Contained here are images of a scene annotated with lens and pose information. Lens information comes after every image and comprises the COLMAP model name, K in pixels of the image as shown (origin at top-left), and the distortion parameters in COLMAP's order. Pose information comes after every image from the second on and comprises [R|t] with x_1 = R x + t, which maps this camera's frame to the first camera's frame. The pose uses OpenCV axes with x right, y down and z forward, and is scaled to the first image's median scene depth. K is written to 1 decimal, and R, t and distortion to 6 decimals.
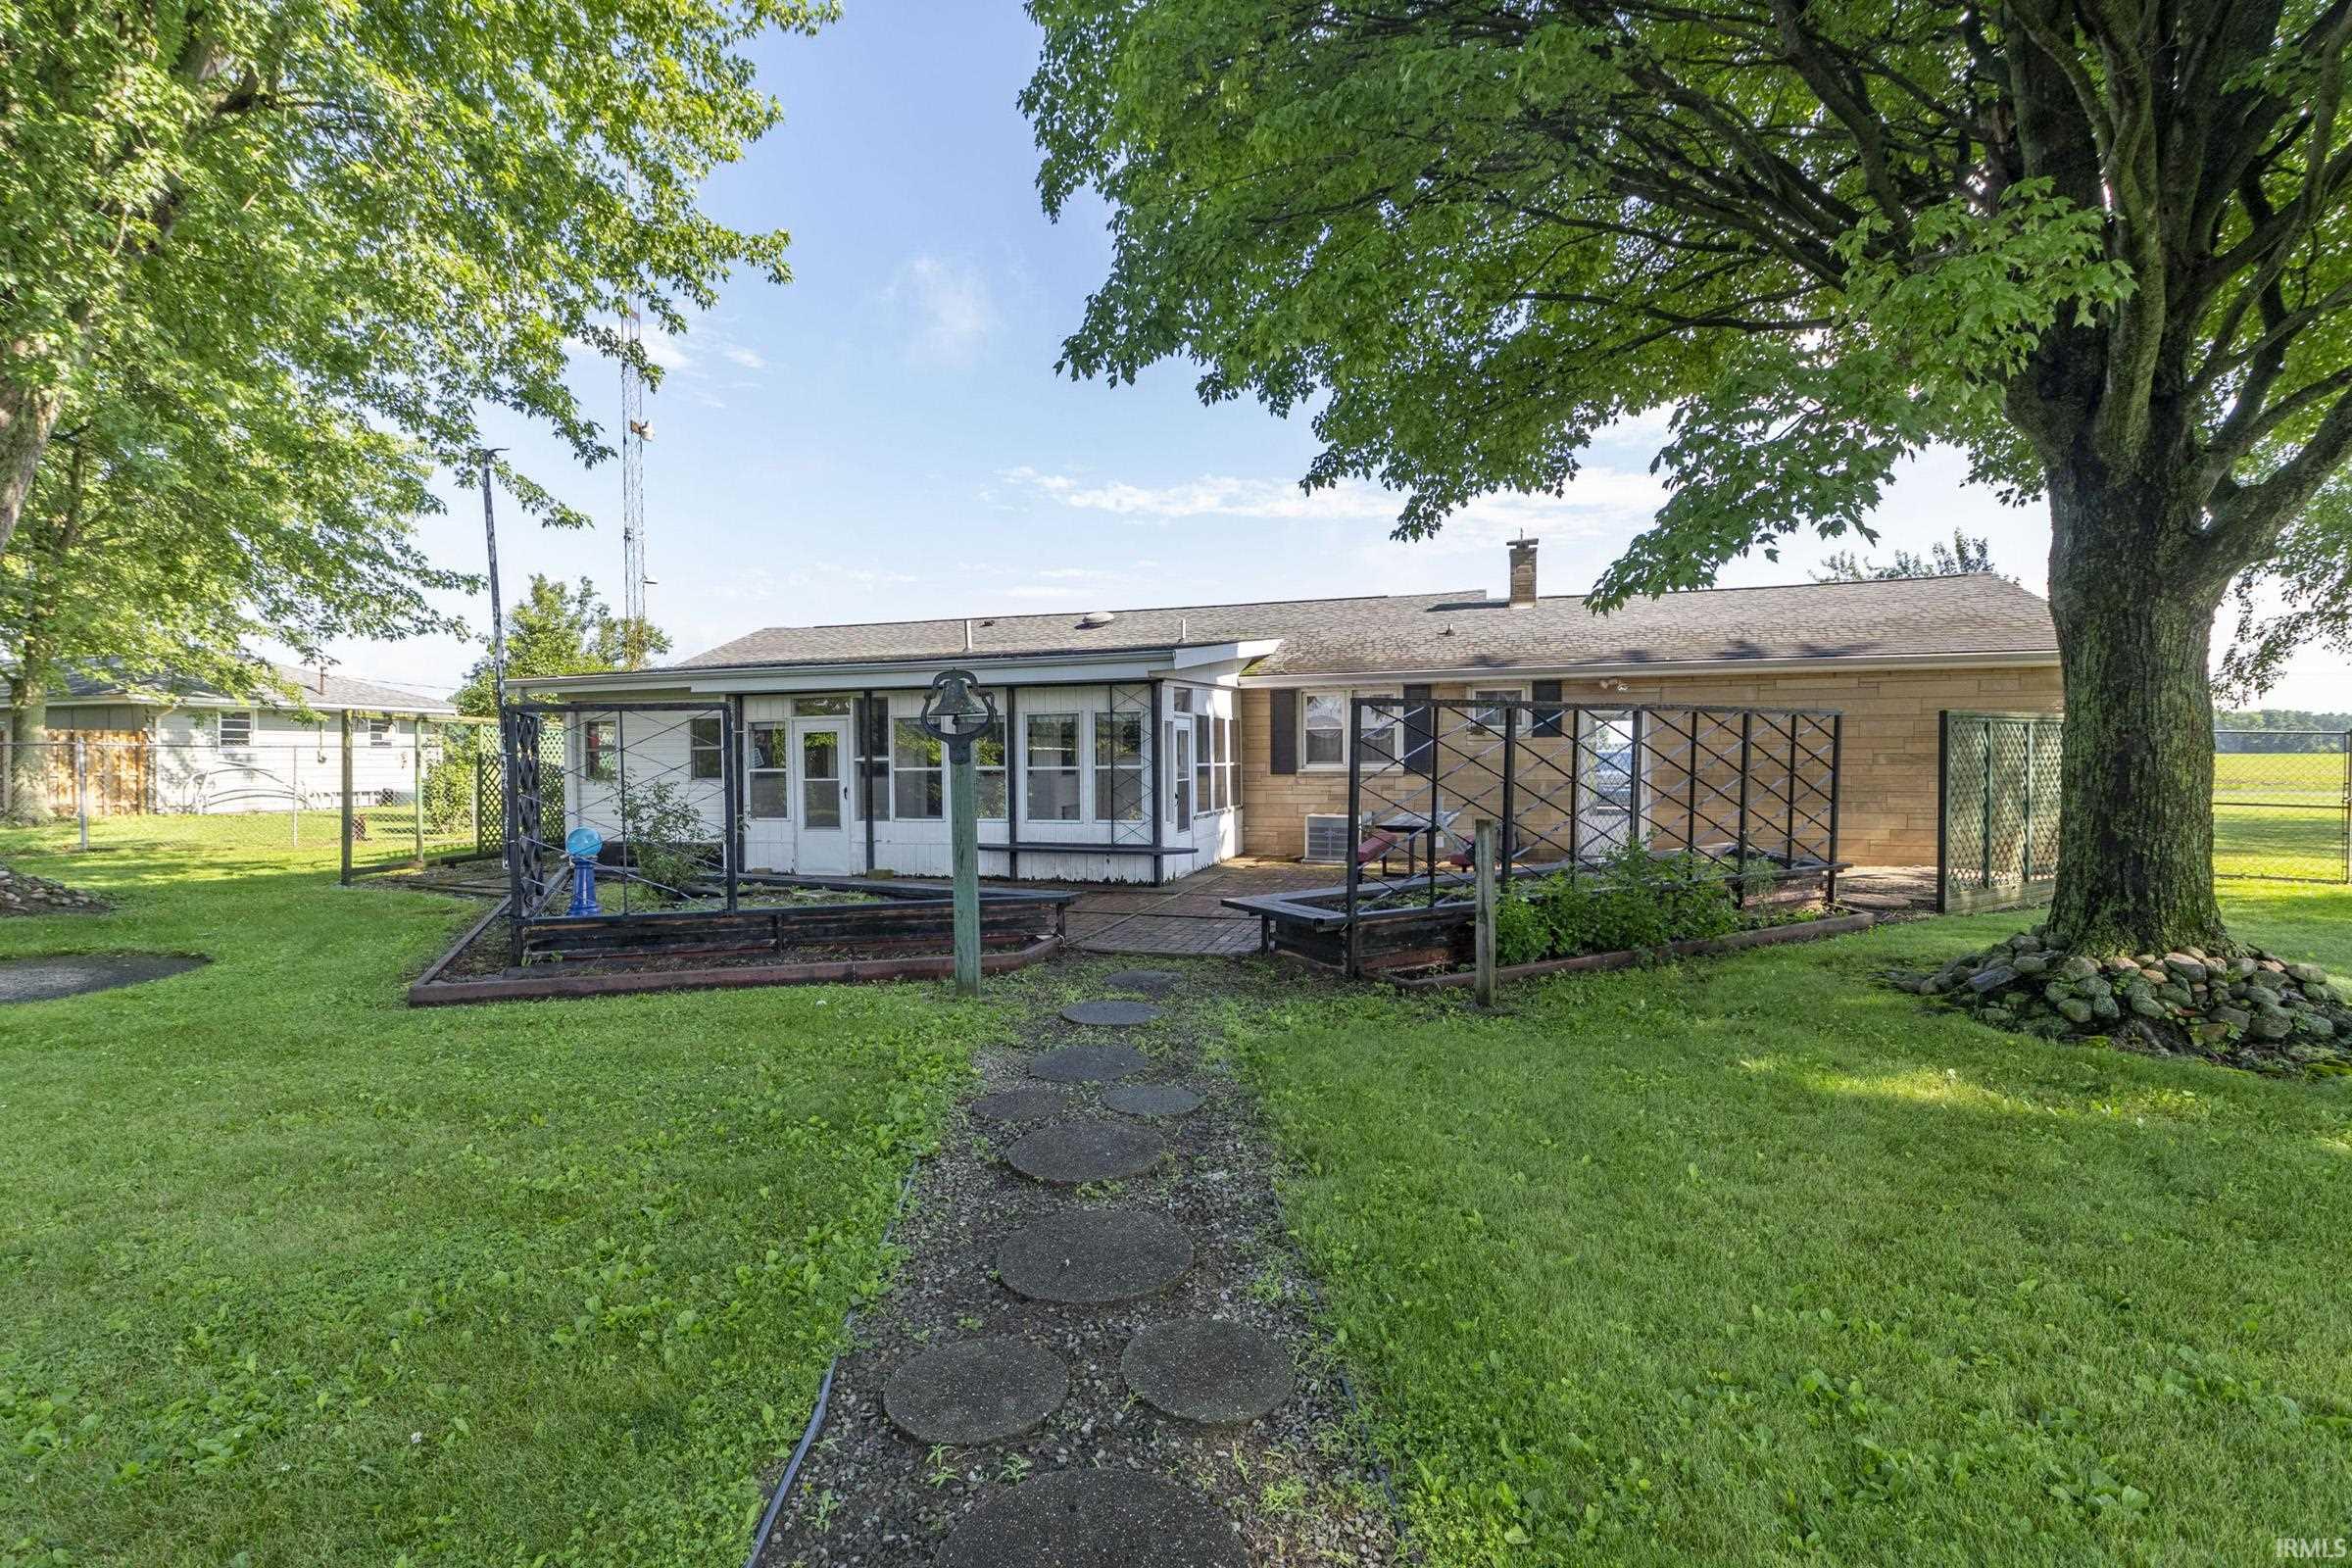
lens RADIAL K [[1041.4, 0, 1107.1], [0, 1041.4, 789.6], [0, 0, 1]] dist [-0.009747, -0.000006]
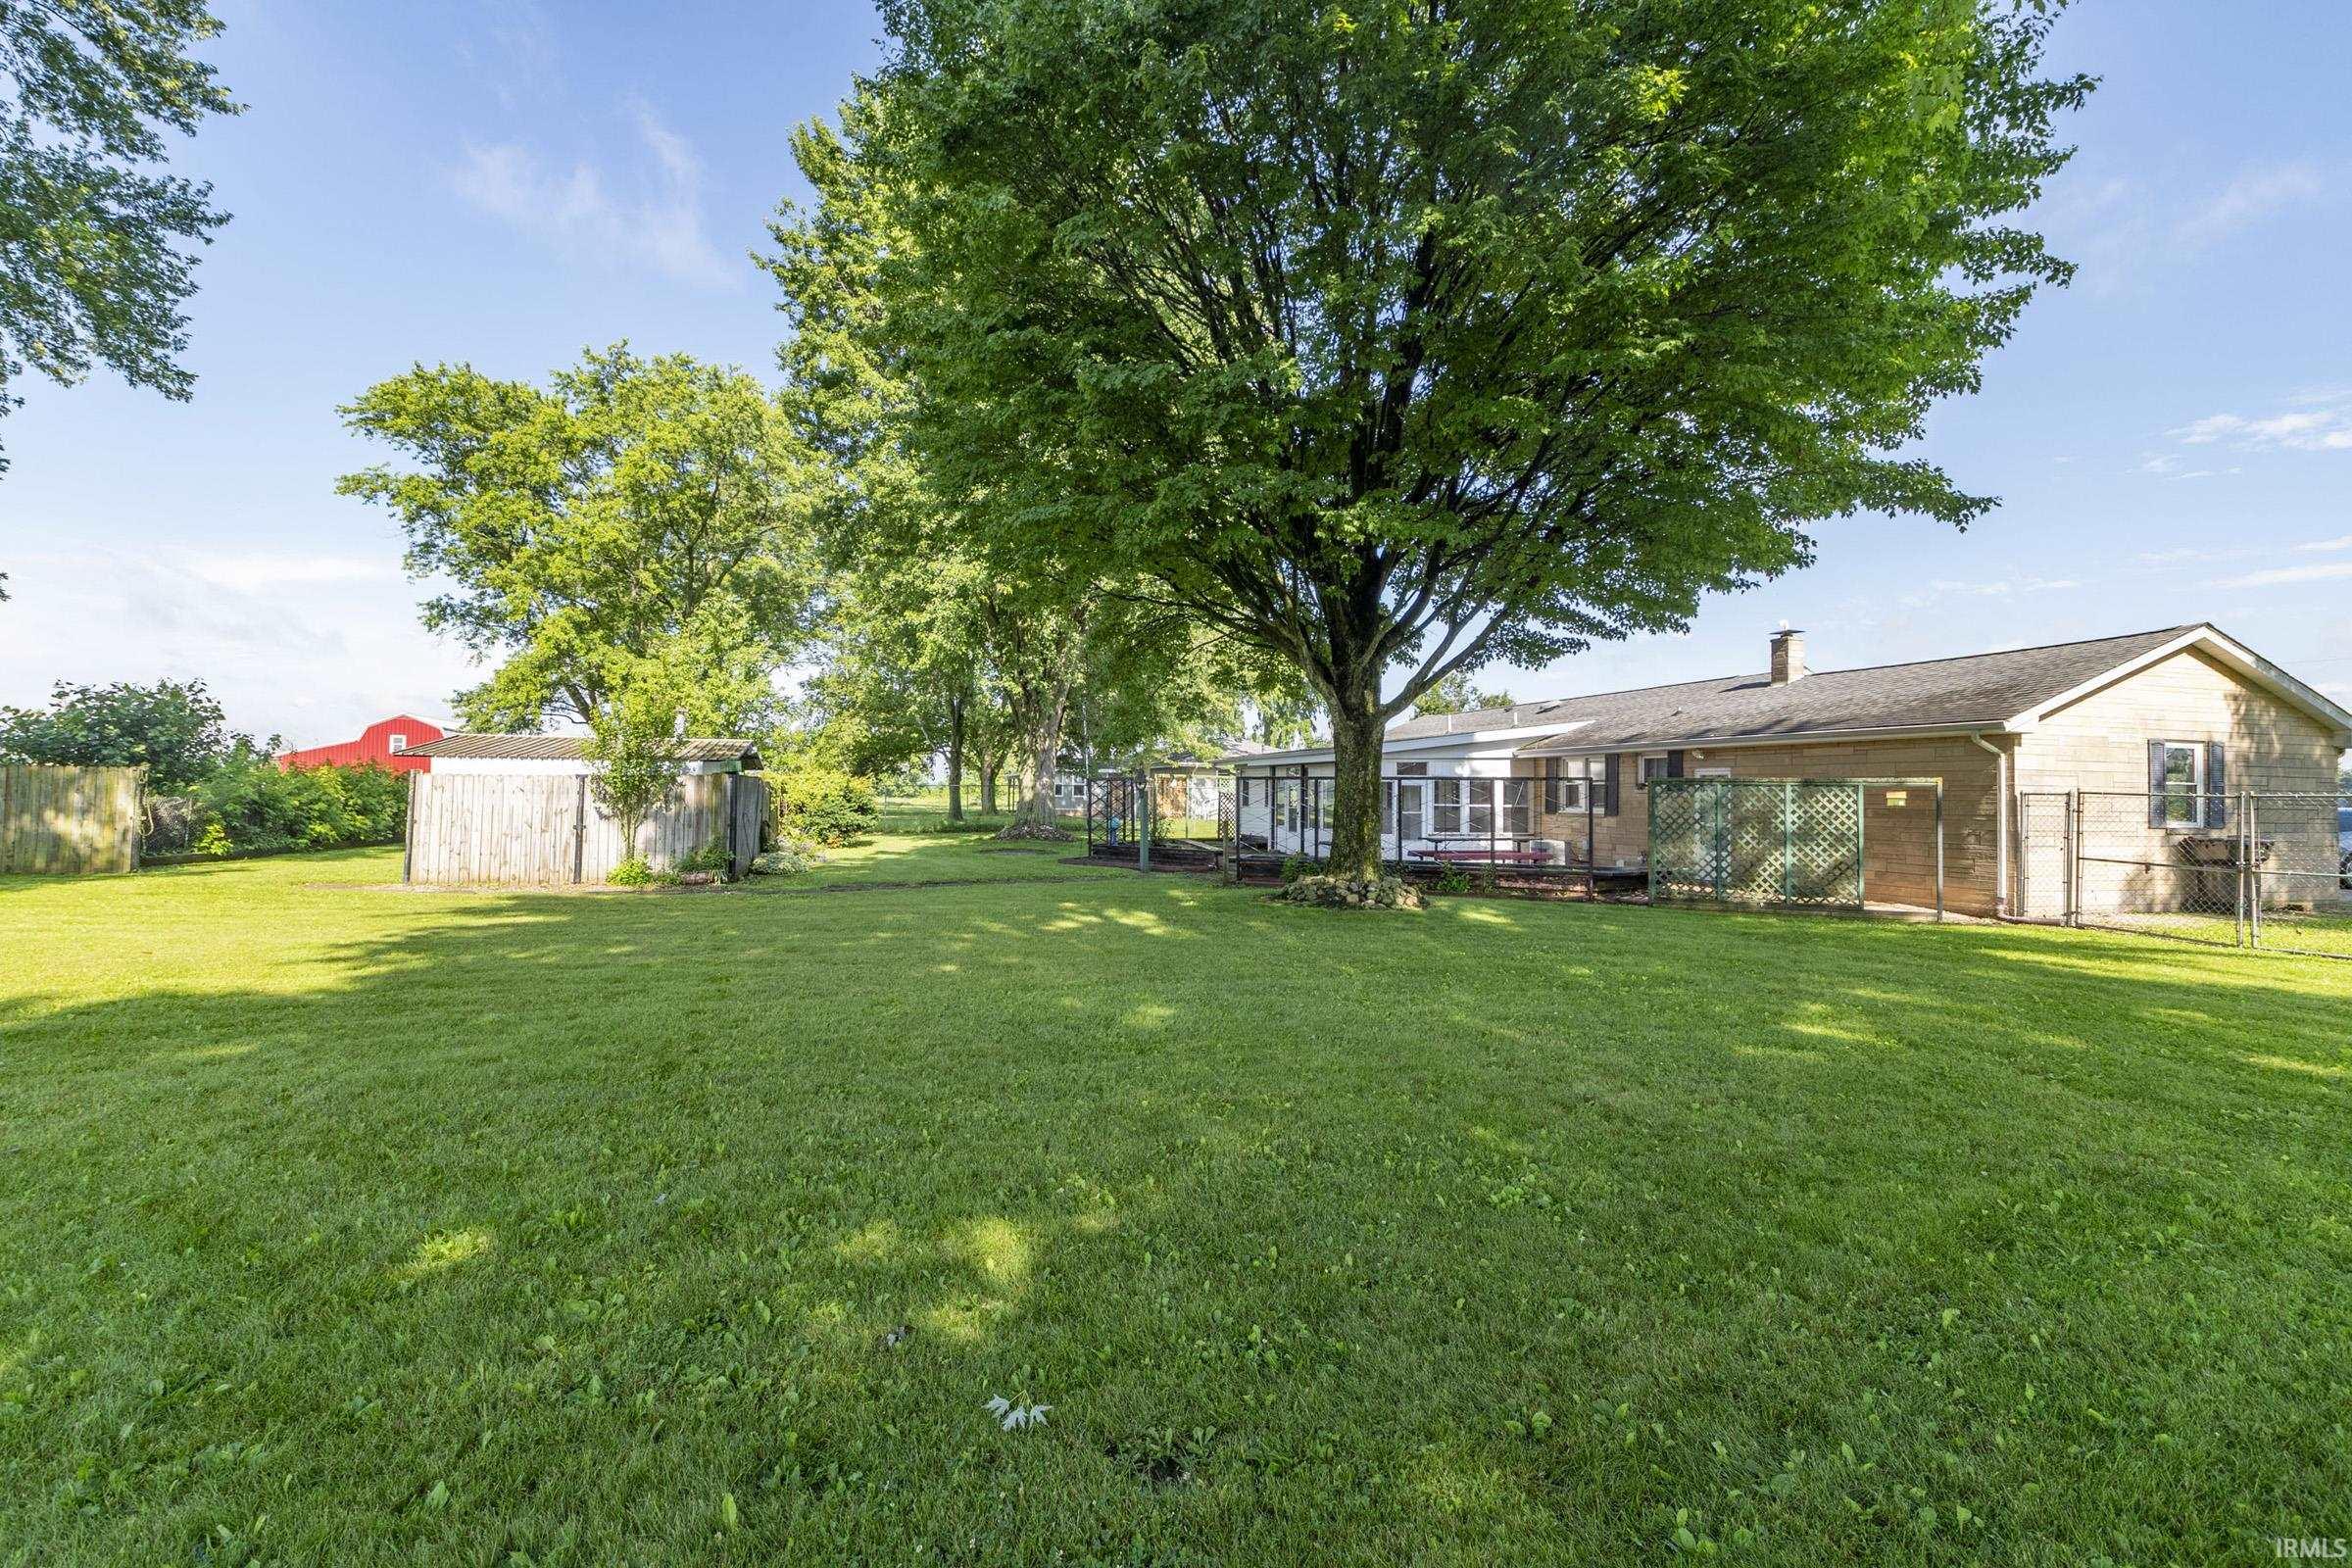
lens RADIAL K [[1027.1, 0, 1124.4], [0, 1027.1, 770.7], [0, 0, 1]] dist [0.002137, -0.000044]
pose [[0.534546, -0.003152, -0.845133, 1.212446], [-0.044404, 0.998507, -0.031810, -0.002678], [0.843972, 0.054531, 0.533608, -0.349892]]
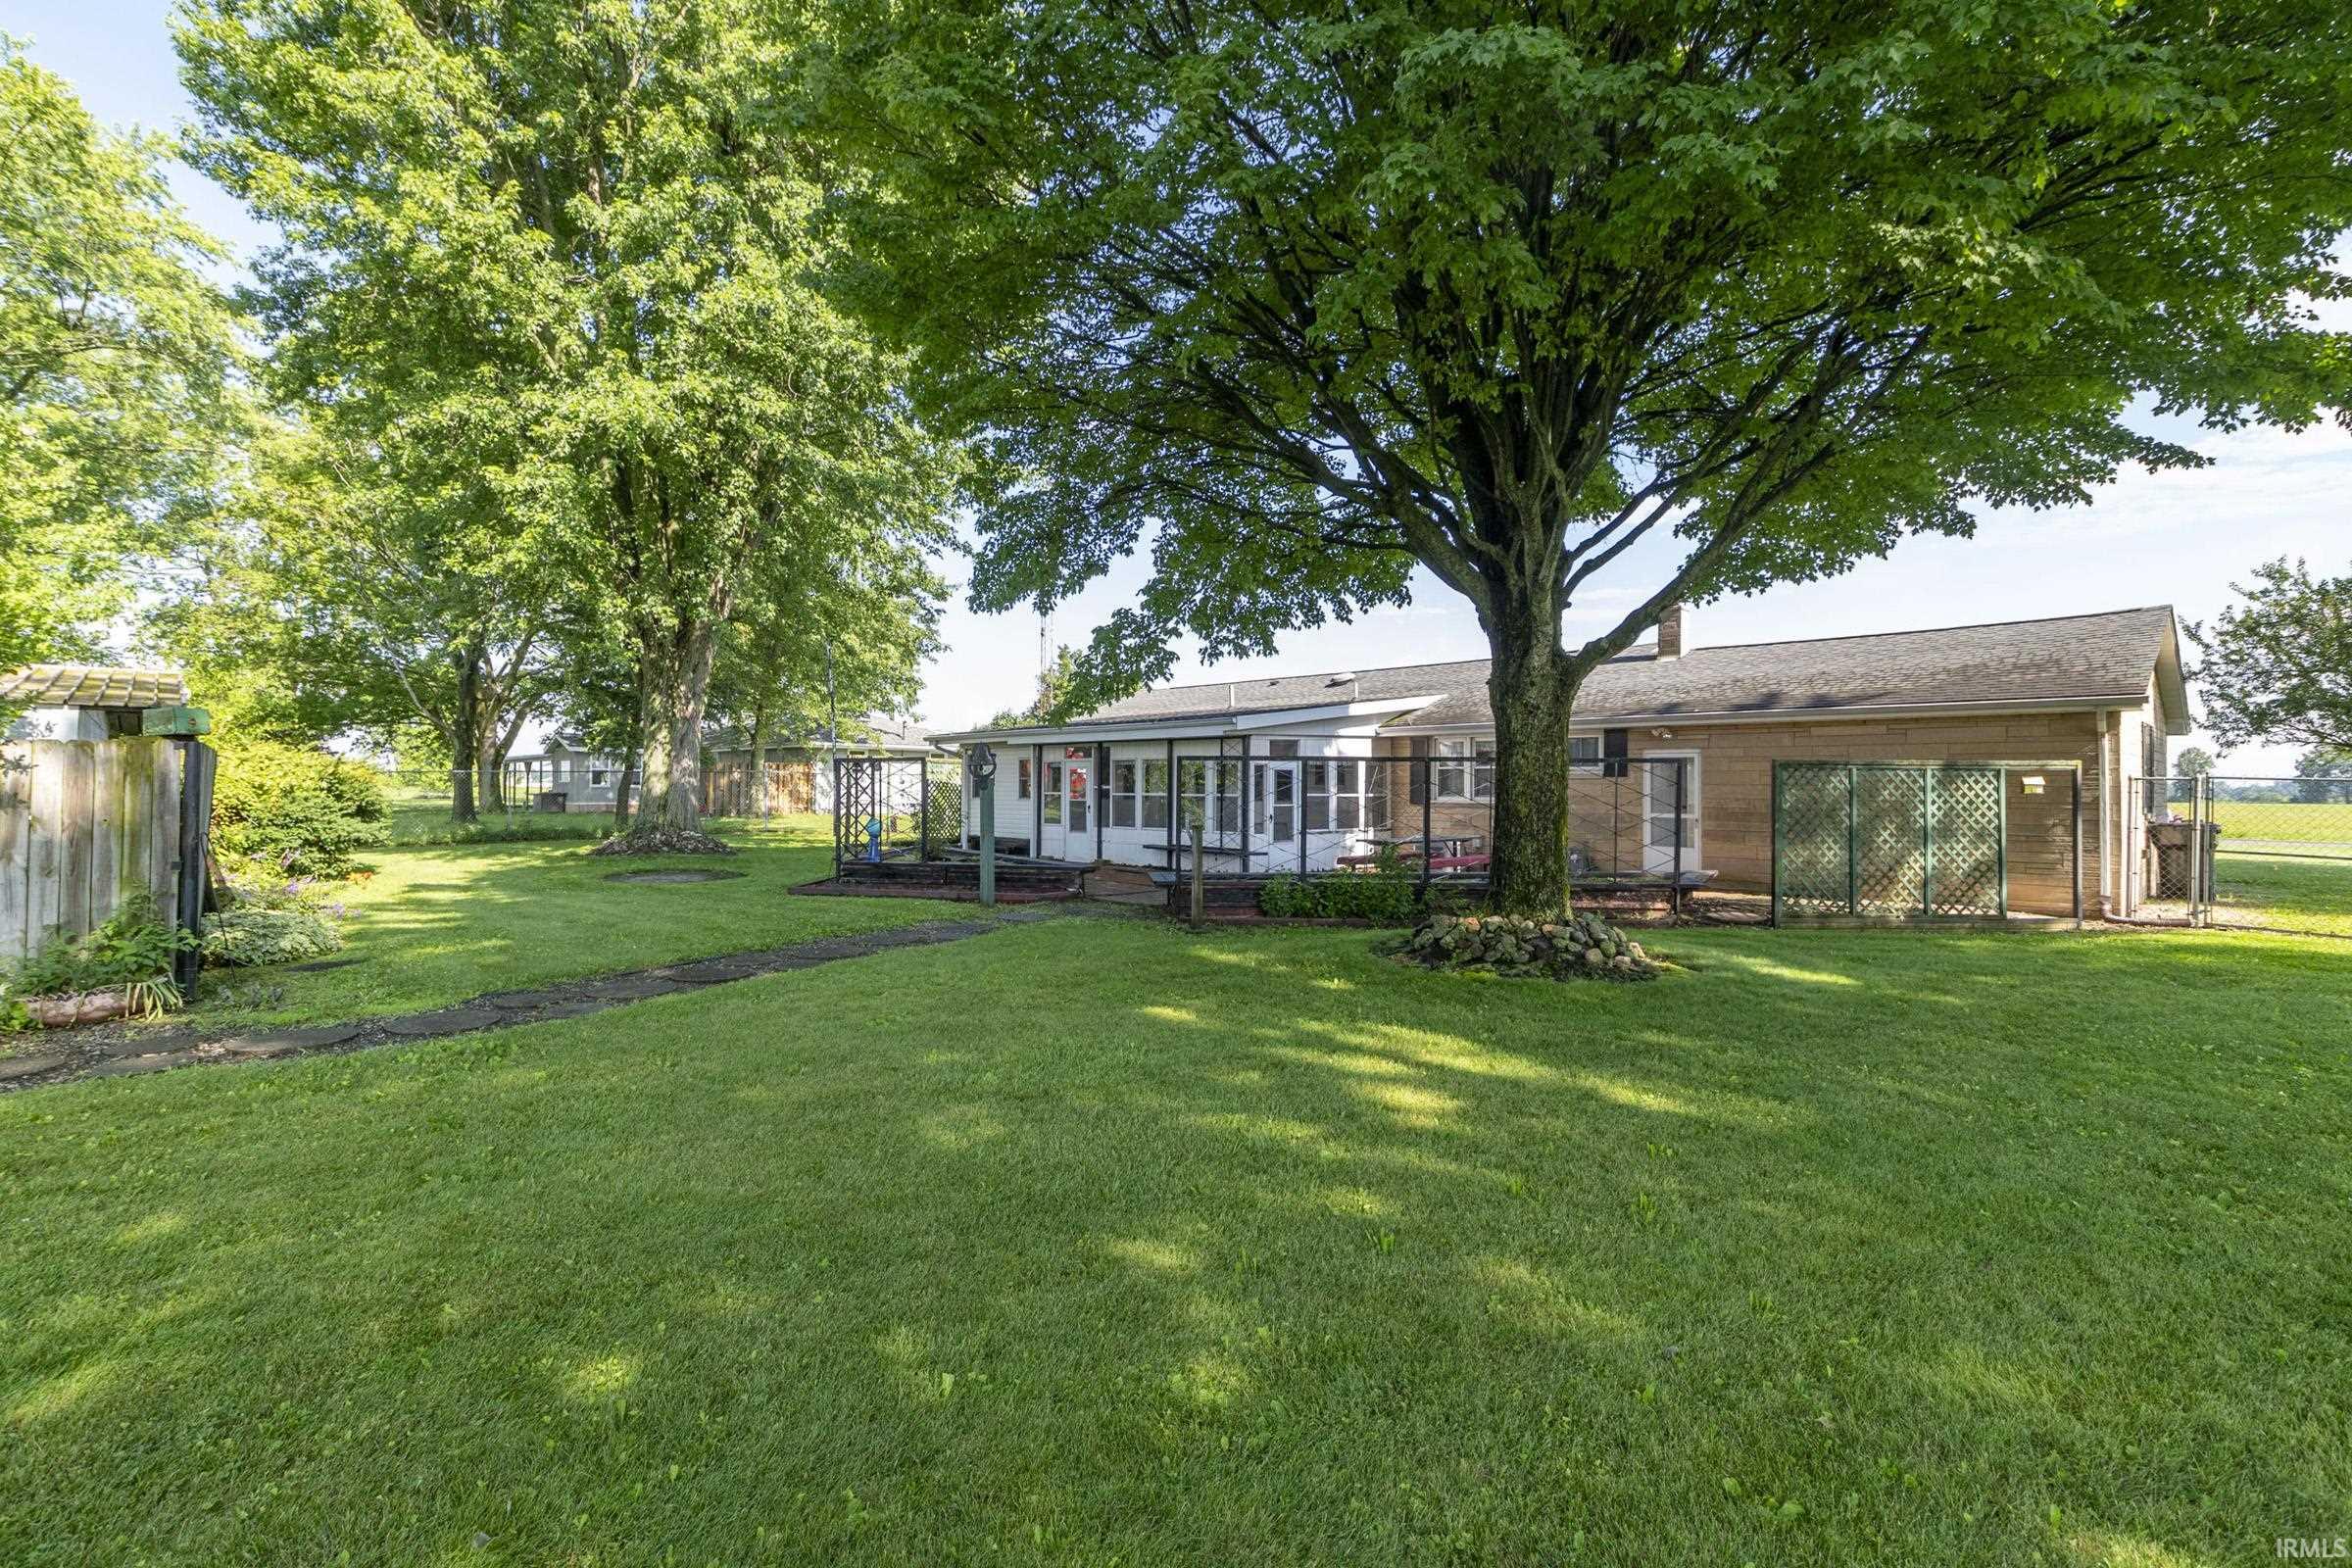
lens RADIAL K [[1048.2, 0, 1134.3], [0, 1048.2, 779.6], [0, 0, 1]] dist [-0.000394, -0.000177]
pose [[0.864214, 0.012354, -0.502972, 0.563056], [-0.030591, 0.999139, -0.028021, 0.001576], [0.502193, 0.039603, 0.863848, -0.294441]]
